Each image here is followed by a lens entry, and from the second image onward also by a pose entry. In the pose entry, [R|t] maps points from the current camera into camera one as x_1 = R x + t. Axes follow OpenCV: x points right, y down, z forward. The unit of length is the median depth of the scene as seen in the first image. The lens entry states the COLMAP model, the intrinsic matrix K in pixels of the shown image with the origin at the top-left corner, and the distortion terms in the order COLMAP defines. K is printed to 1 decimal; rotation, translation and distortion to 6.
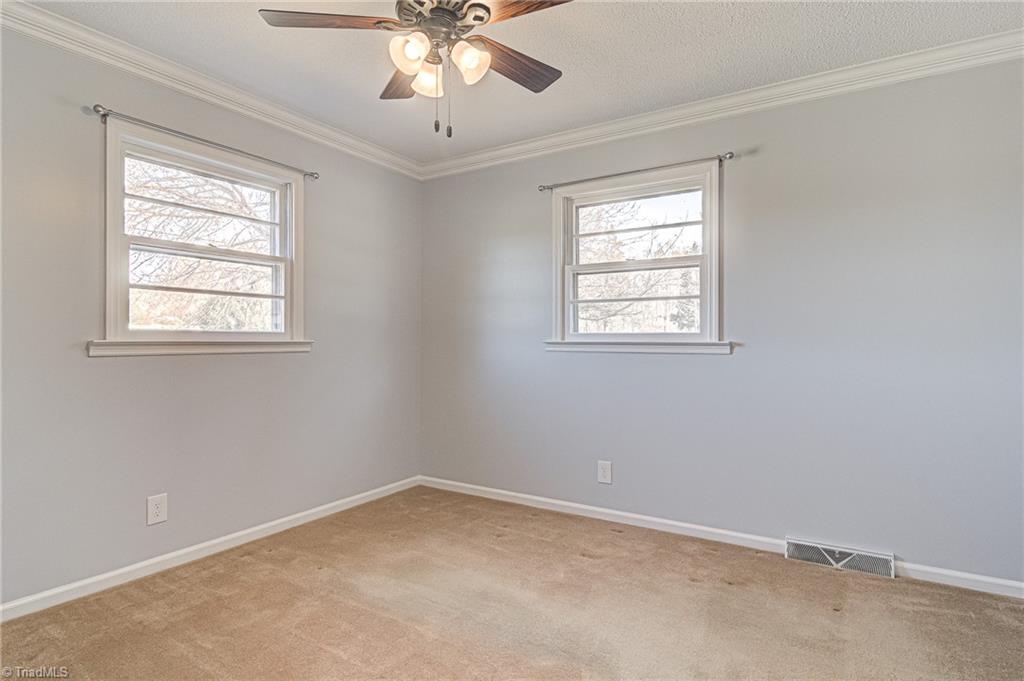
lens RADIAL K [[543.4, 0, 509.8], [0, 543.4, 348.1], [0, 0, 1]] dist [0.003852, -0.006680]
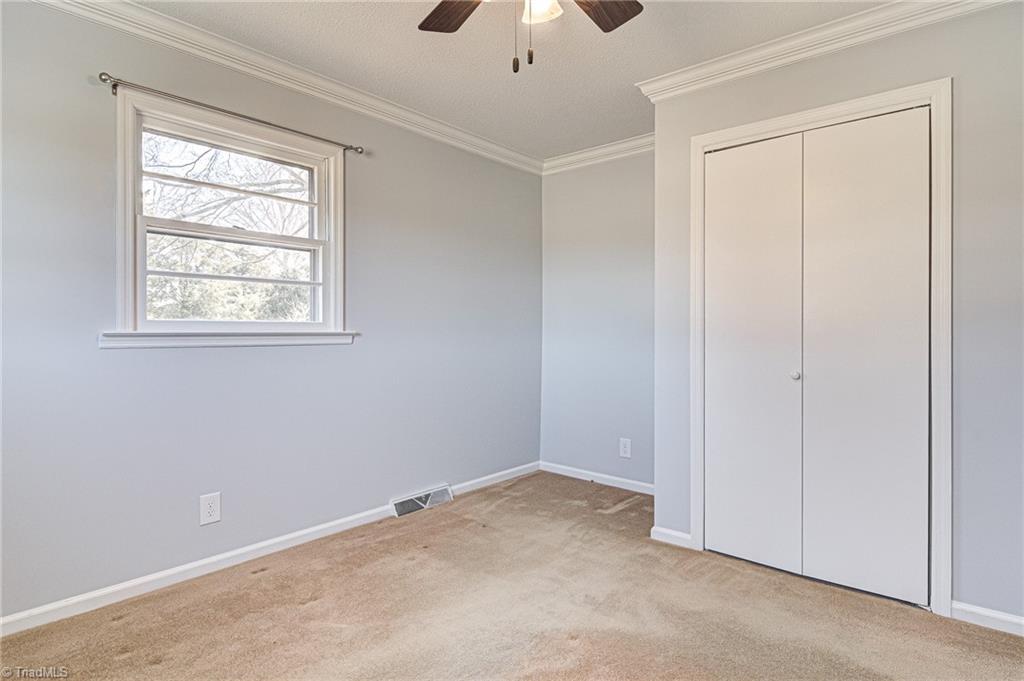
lens RADIAL K [[543.4, 0, 509.8], [0, 543.4, 348.1], [0, 0, 1]] dist [0.003852, -0.006680]
pose [[0.146549, -0.033353, 0.988641, -0.557749], [0.013860, 0.999403, 0.031662, -0.009050], [-0.989106, 0.009062, 0.146924, 0.552420]]
